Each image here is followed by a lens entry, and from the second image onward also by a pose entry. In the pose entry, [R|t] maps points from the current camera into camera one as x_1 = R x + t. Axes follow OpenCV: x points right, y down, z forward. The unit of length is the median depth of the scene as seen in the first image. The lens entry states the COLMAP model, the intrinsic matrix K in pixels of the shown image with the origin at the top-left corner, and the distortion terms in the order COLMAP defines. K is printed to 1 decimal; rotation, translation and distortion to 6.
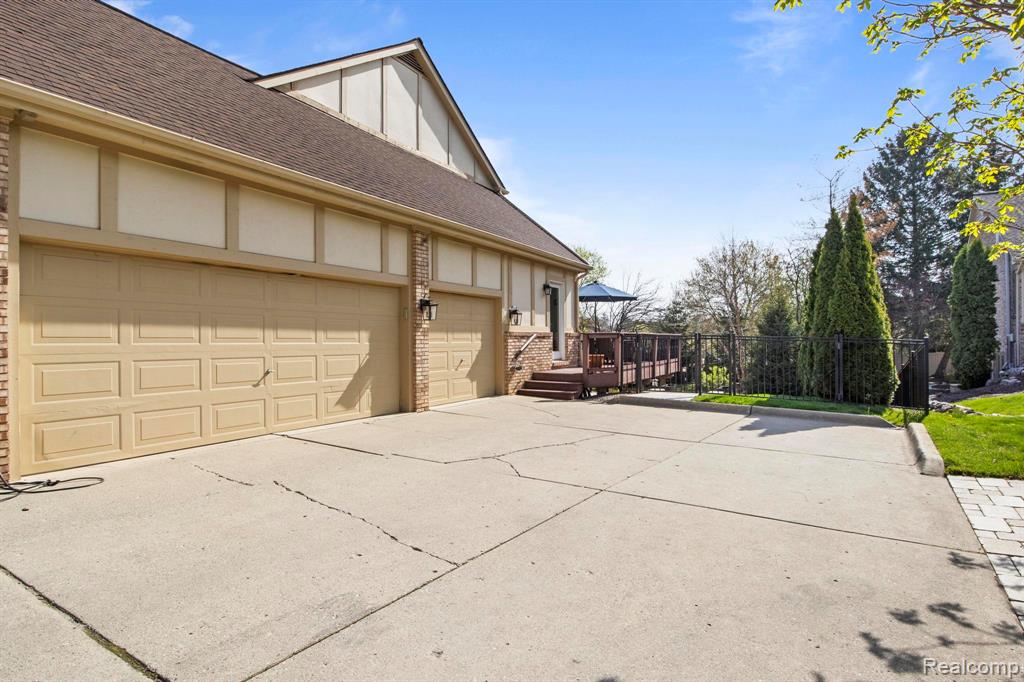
lens RADIAL K [[507.3, 0, 518.2], [0, 507.3, 344.5], [0, 0, 1]] dist [-0.004325, -0.000324]
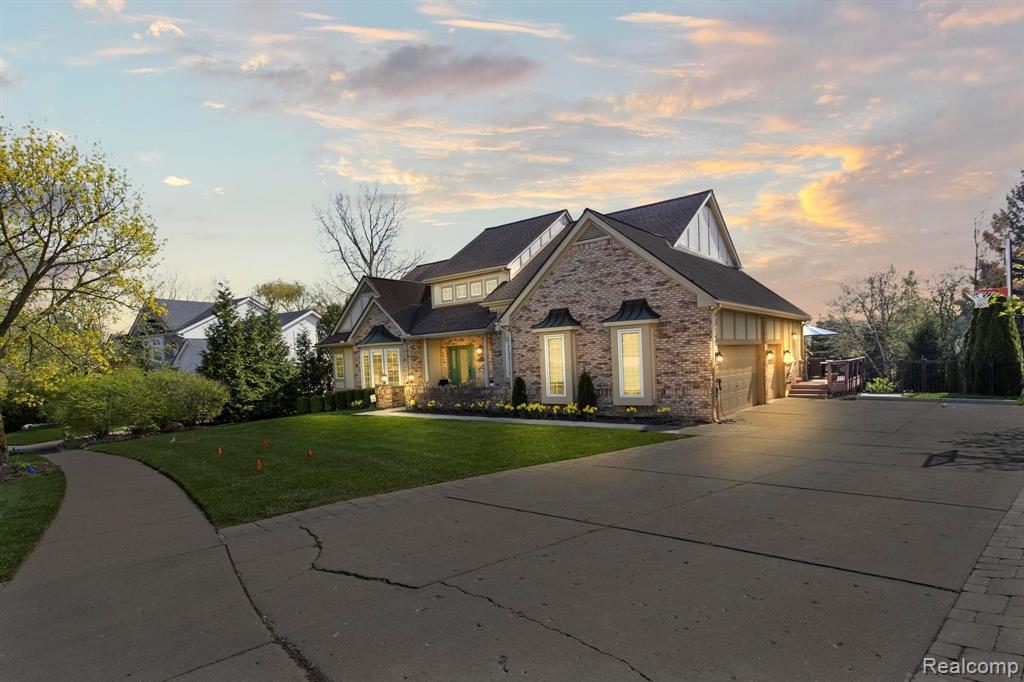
lens RADIAL K [[532.9, 0, 508.7], [0, 532.9, 389.0], [0, 0, 1]] dist [-0.002143, -0.000734]
pose [[0.988140, -0.029906, -0.150617, -0.642148], [0.037301, 0.998221, 0.046513, -0.051168], [0.148958, -0.051579, 0.987497, -0.928780]]
